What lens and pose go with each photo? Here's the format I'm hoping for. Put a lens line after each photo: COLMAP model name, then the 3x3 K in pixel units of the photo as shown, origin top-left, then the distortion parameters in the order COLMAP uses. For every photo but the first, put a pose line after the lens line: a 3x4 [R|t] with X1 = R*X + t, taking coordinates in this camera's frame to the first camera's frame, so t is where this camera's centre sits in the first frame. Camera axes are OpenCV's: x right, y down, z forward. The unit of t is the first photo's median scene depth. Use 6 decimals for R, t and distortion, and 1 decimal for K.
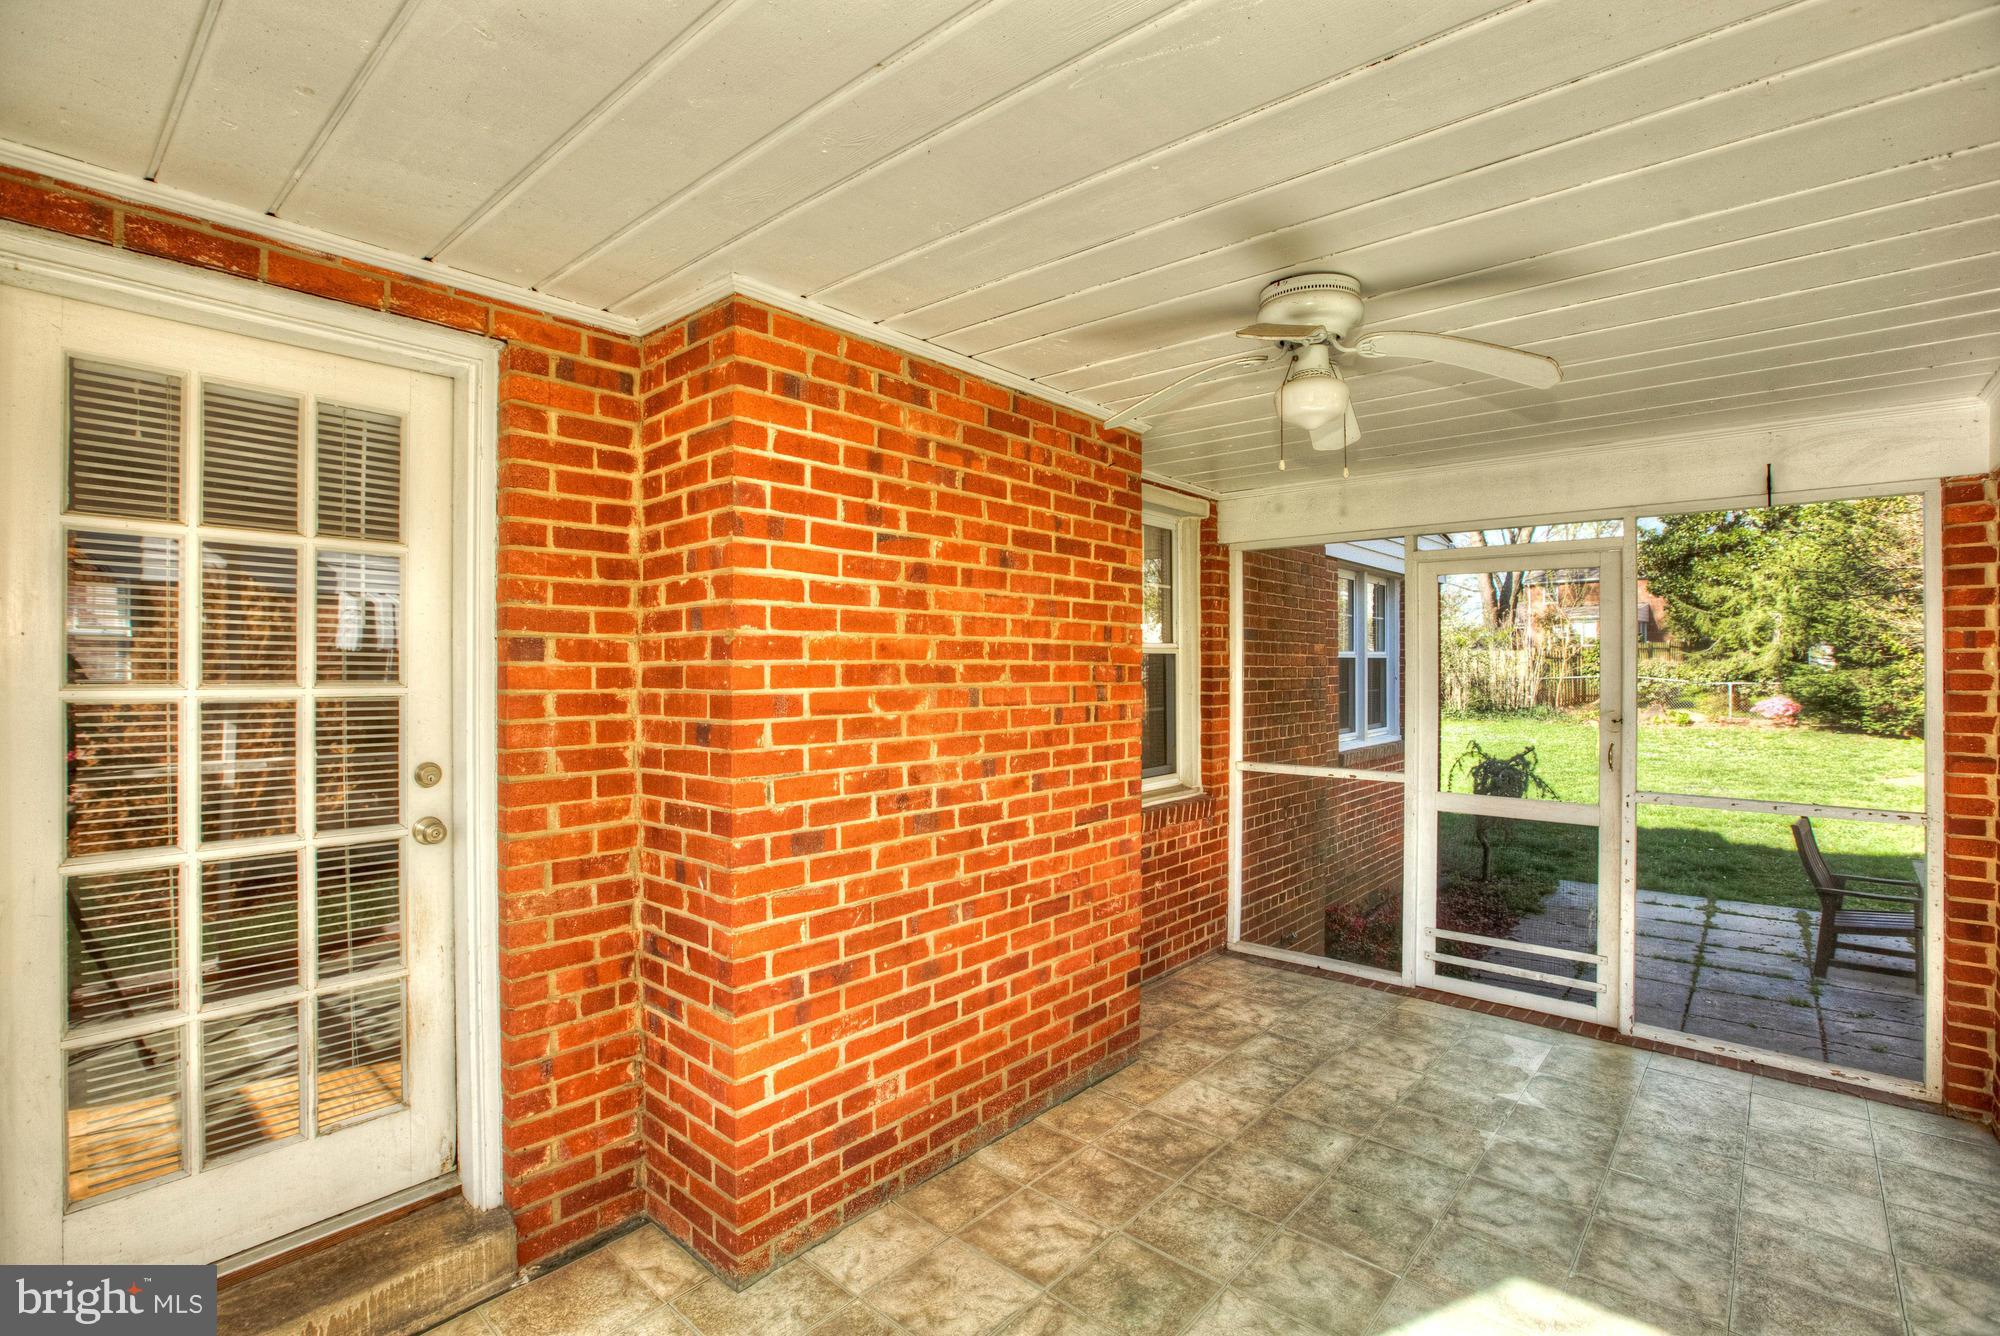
lens RADIAL K [[909.6, 0, 1000.1], [0, 909.6, 675.8], [0, 0, 1]] dist [-0.065339, 0.032400]
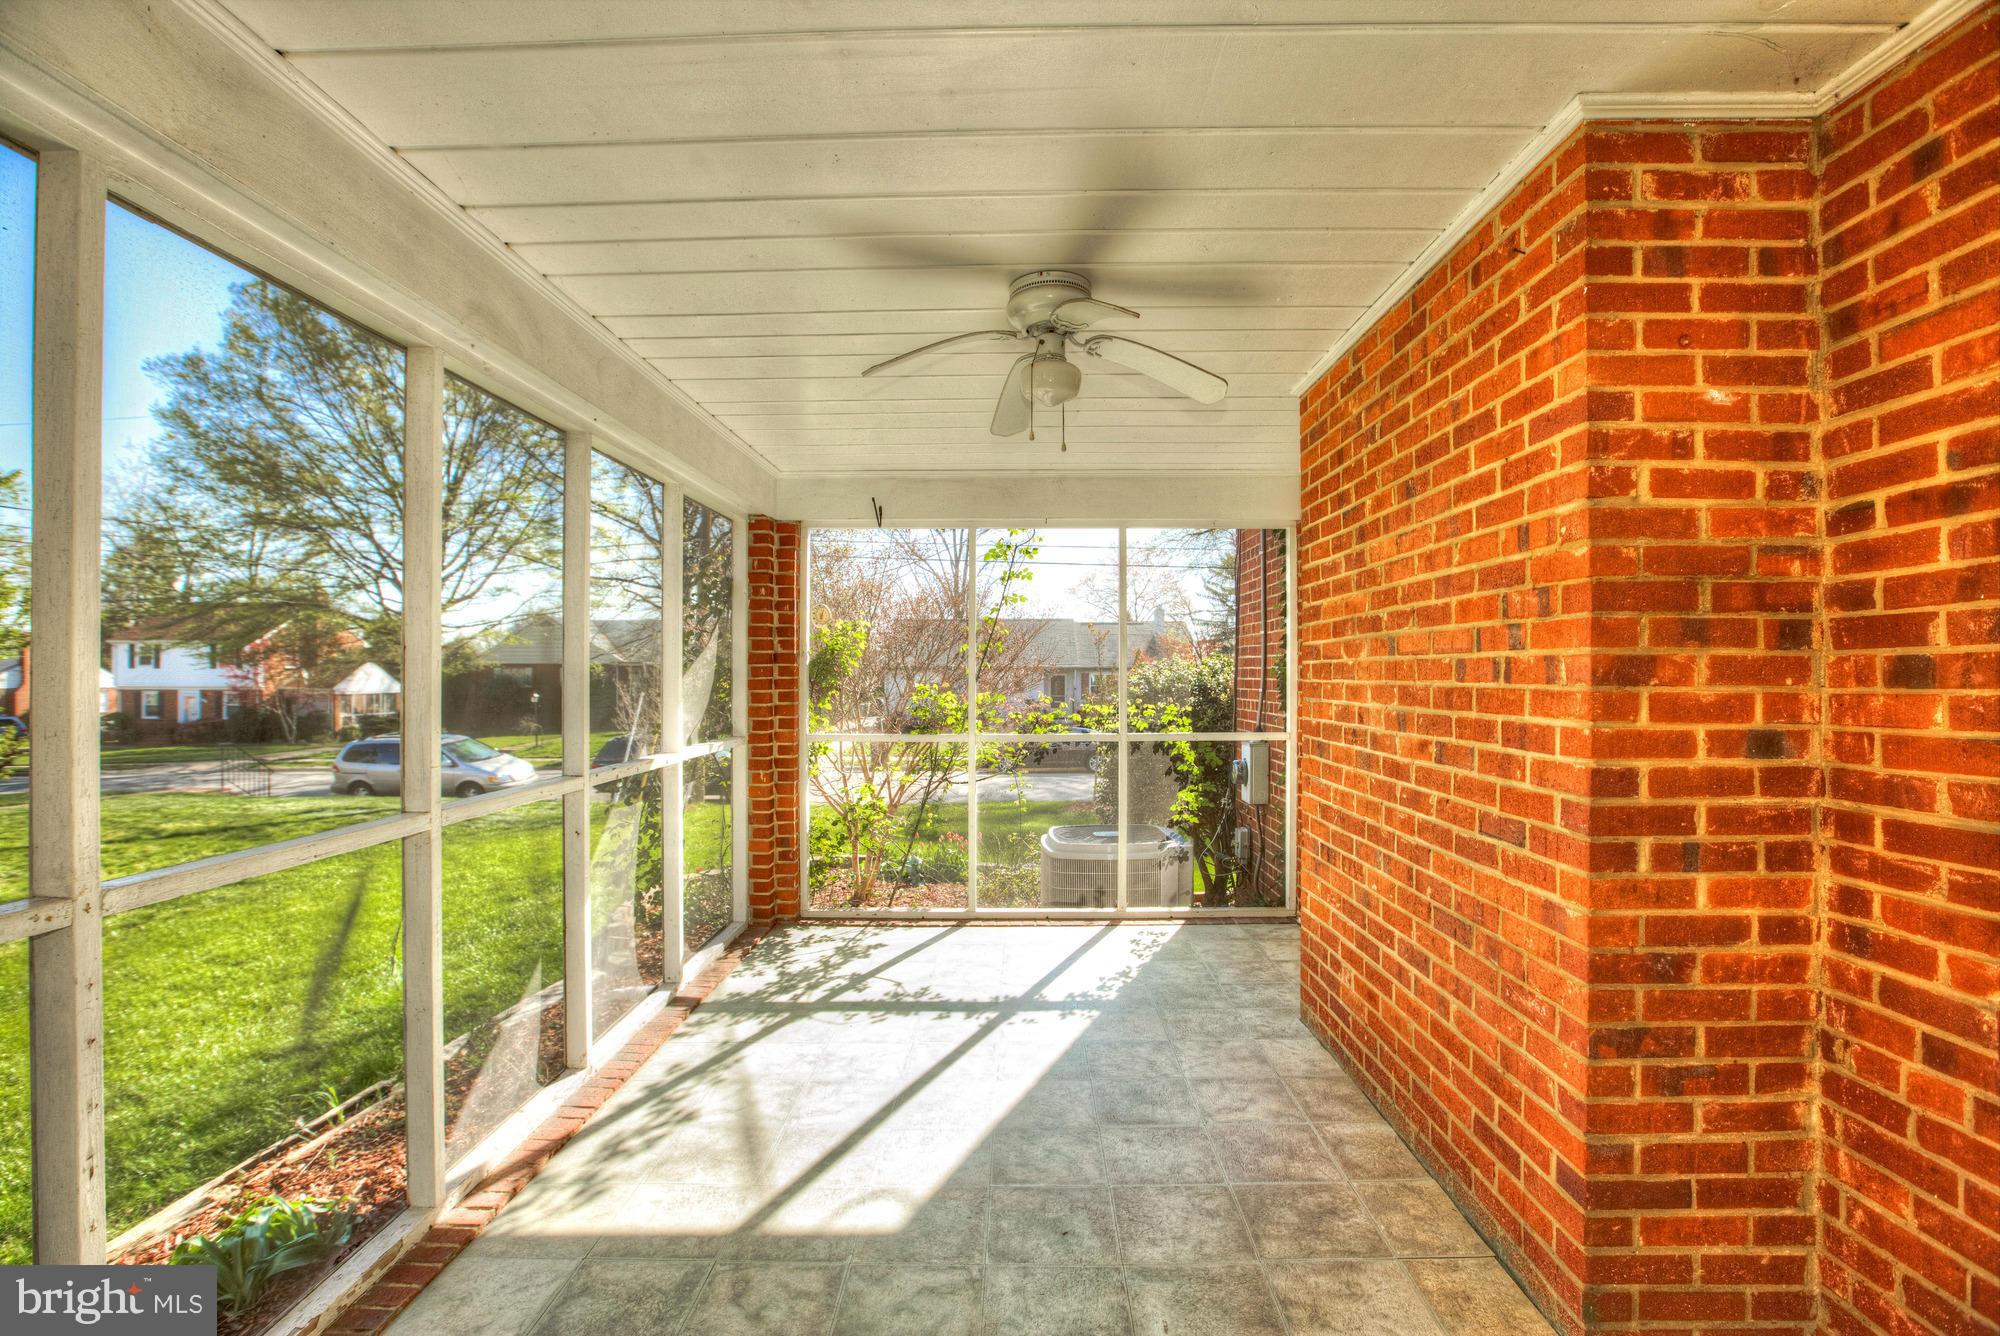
lens RADIAL K [[1014.0, 0, 1011.8], [0, 1014.0, 690.2], [0, 0, 1]] dist [-0.041359, 0.036044]
pose [[-0.761348, 0.018999, -0.648065, 0.848707], [0.007754, 0.999766, 0.020200, 0.040366], [0.648297, 0.010354, -0.761317, 1.357848]]
